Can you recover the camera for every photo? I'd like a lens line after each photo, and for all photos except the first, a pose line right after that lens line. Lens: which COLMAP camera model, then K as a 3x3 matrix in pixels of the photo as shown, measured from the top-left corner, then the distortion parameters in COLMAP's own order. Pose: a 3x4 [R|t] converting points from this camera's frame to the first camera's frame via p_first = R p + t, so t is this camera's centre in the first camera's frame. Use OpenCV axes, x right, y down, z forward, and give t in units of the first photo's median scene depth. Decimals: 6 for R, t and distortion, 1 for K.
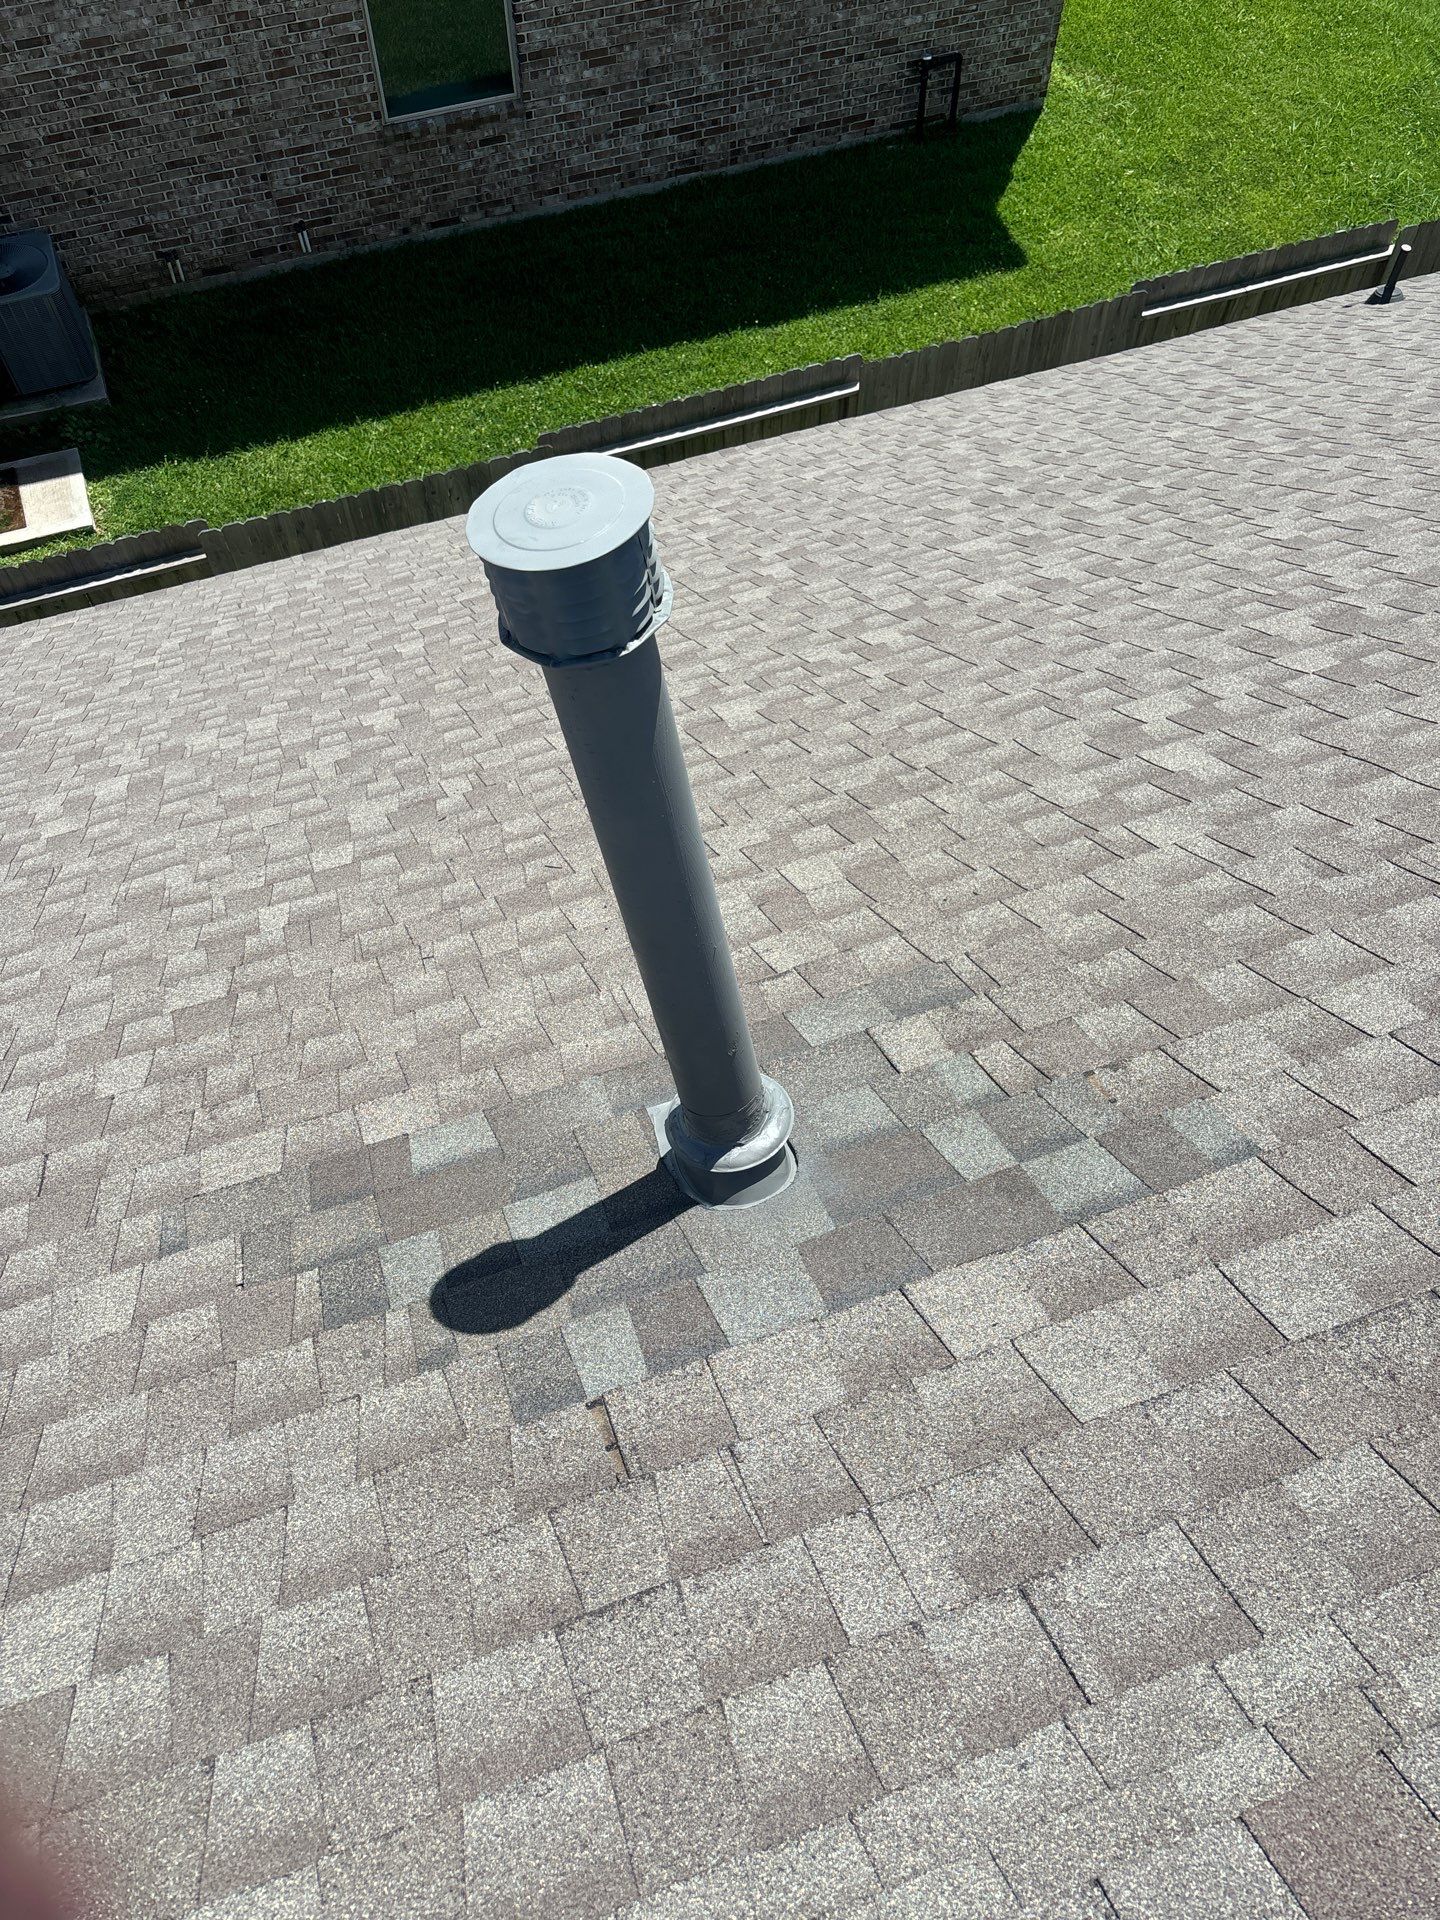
lens RADIAL K [[1454.6, 0, 700.6], [0, 1454.6, 966.3], [0, 0, 1]] dist [0.037449, -0.039240]
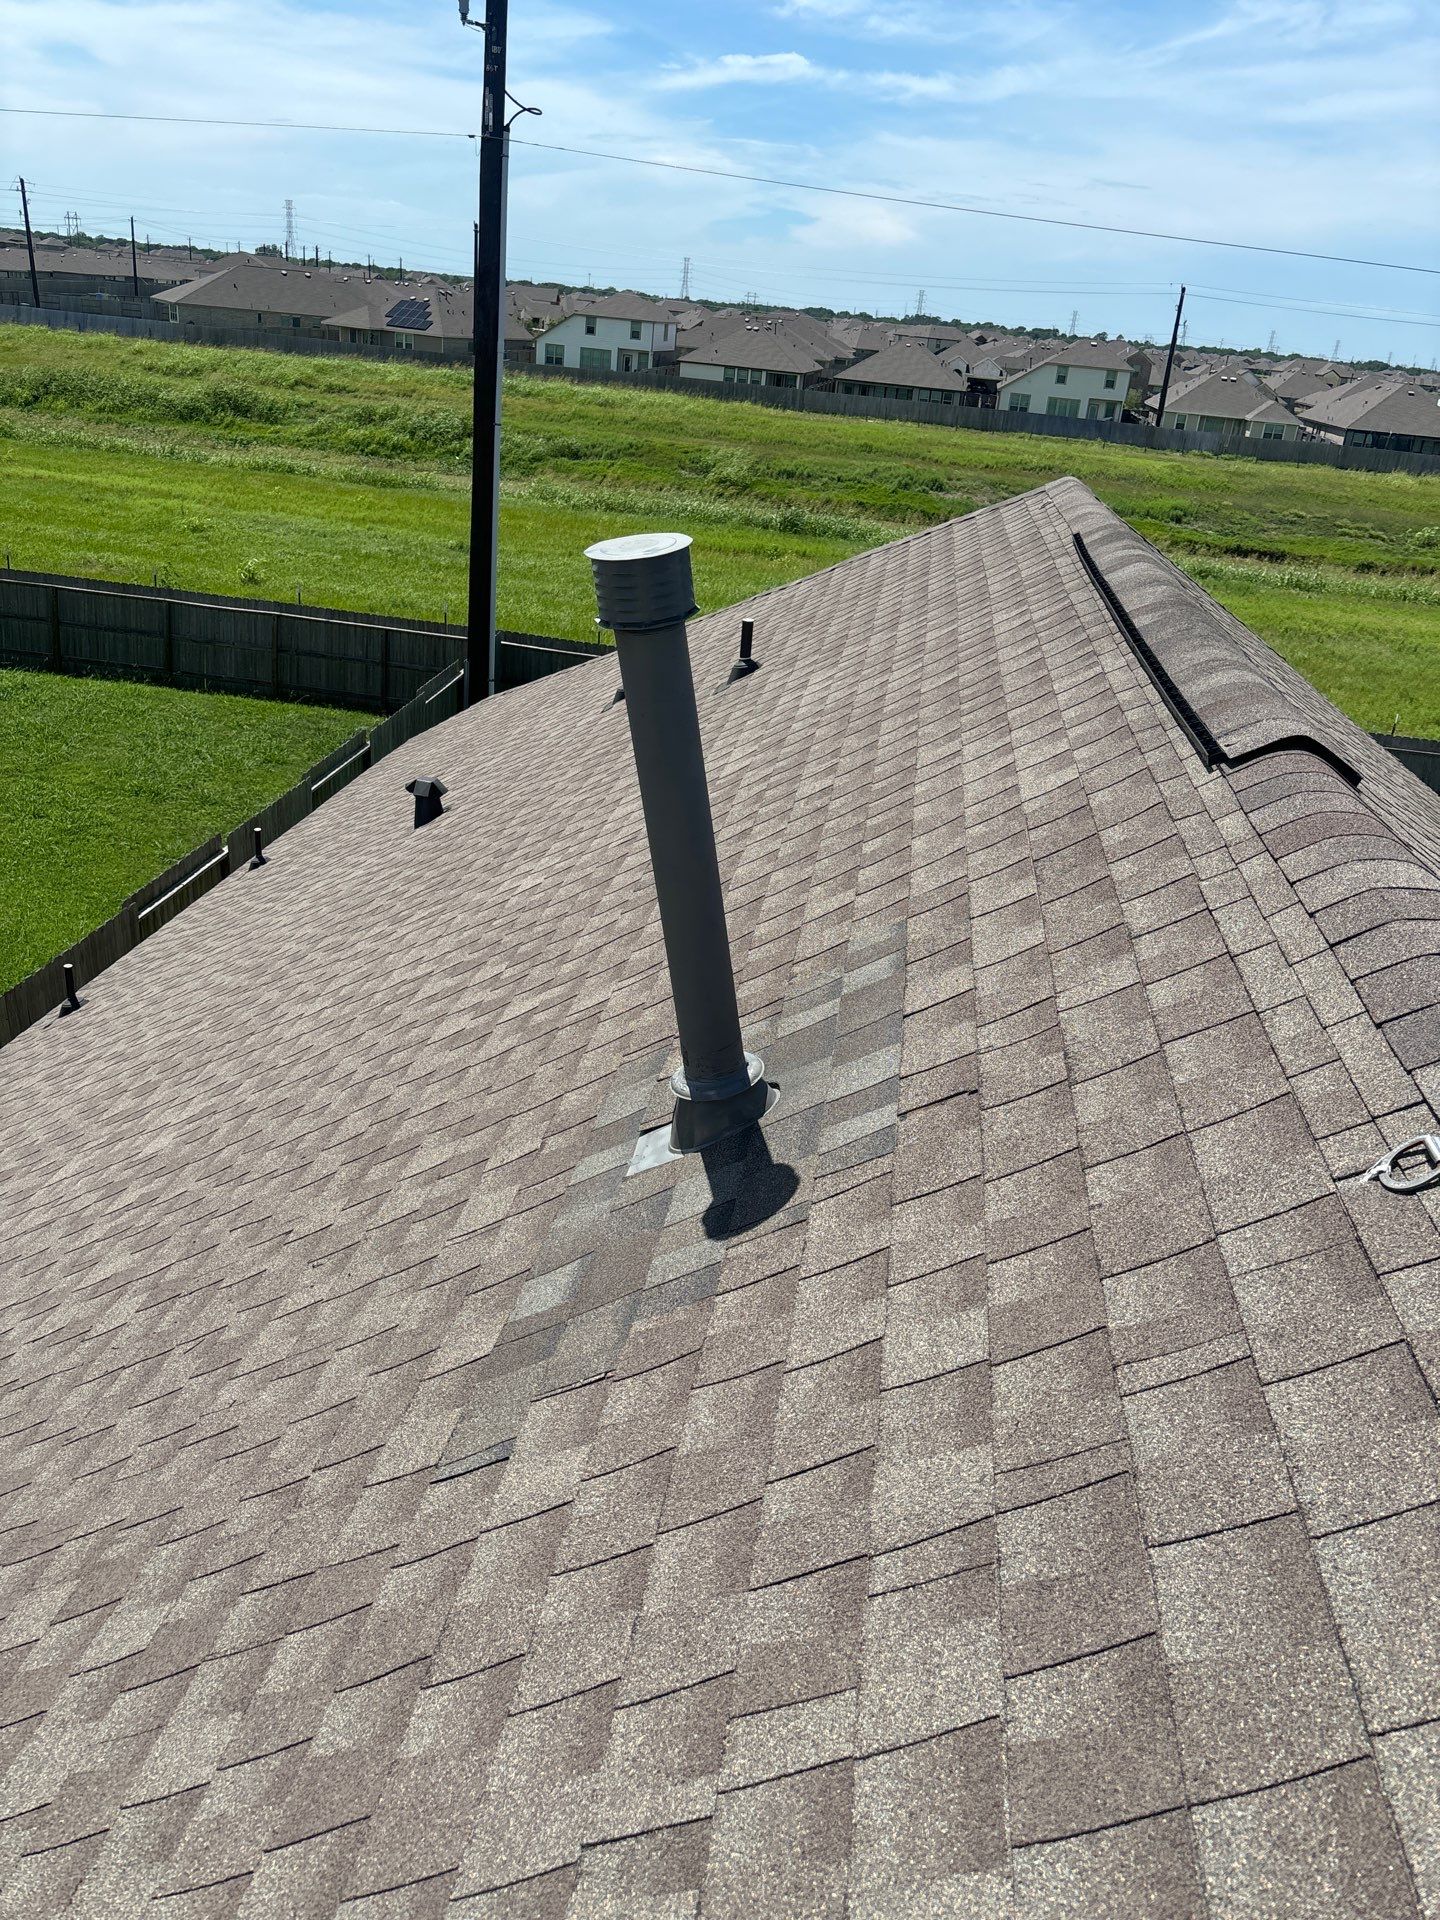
lens RADIAL K [[1459.1, 0, 733.1], [0, 1459.1, 961.1], [0, 0, 1]] dist [0.032915, -0.034899]
pose [[0.455338, -0.318826, 0.831275, -0.731102], [0.715467, 0.686724, -0.128519, 0.150018], [-0.529881, 0.653269, 0.540801, 0.134581]]
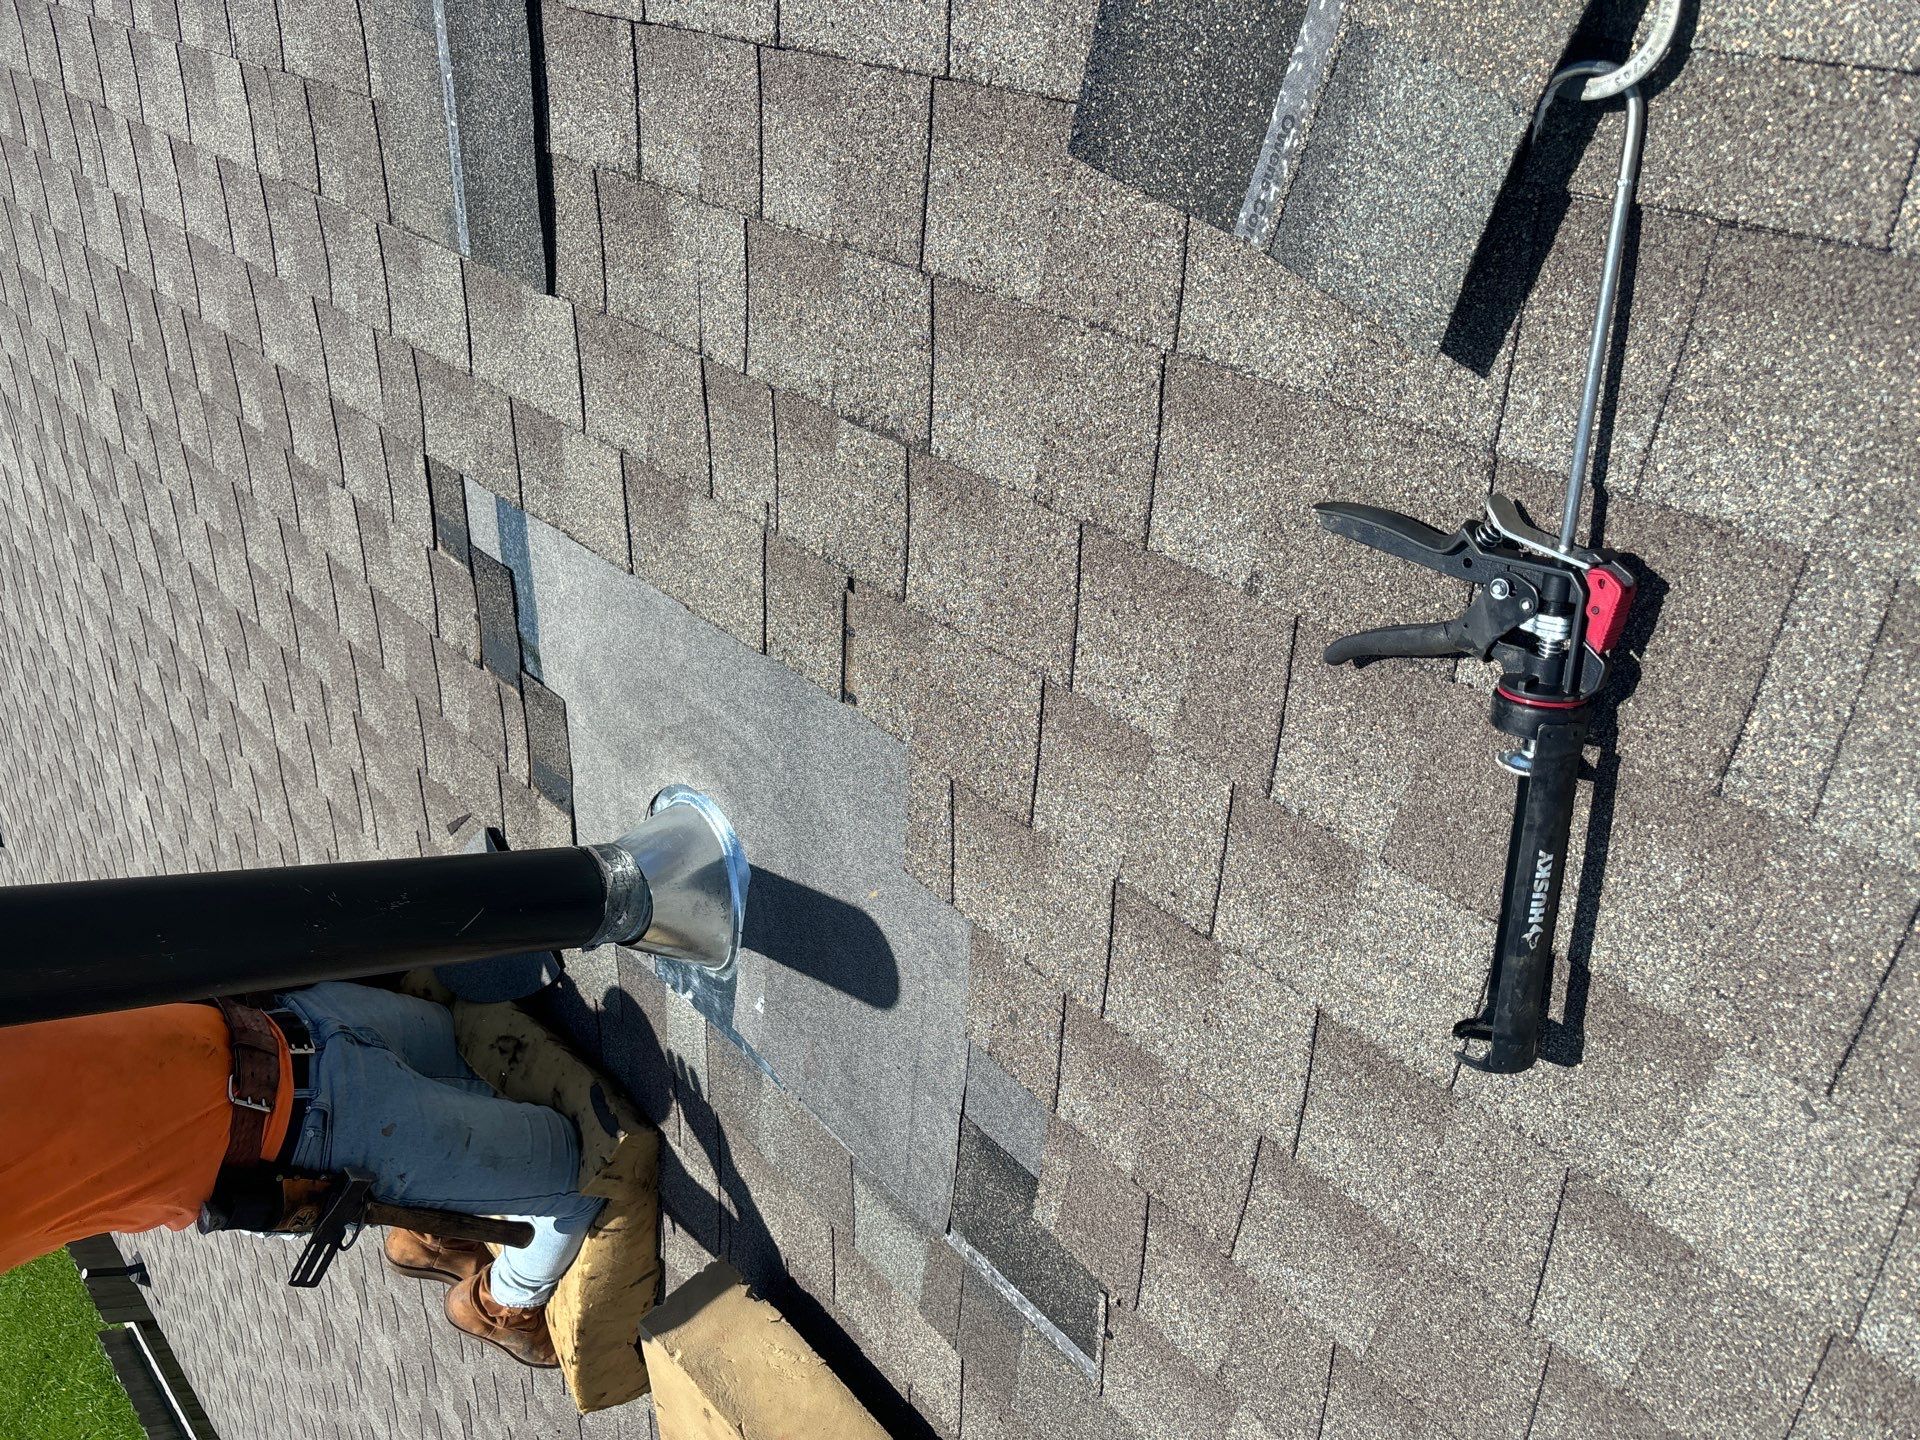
lens RADIAL K [[1459.1, 0, 979.7], [0, 1459.1, 722.8], [0, 0, 1]] dist [0.032915, -0.034899]
pose [[-0.488177, -0.668223, 0.561393, -0.339458], [0.857824, -0.485820, 0.167679, 0.127557], [0.160689, 0.563433, 0.810384, 0.200423]]
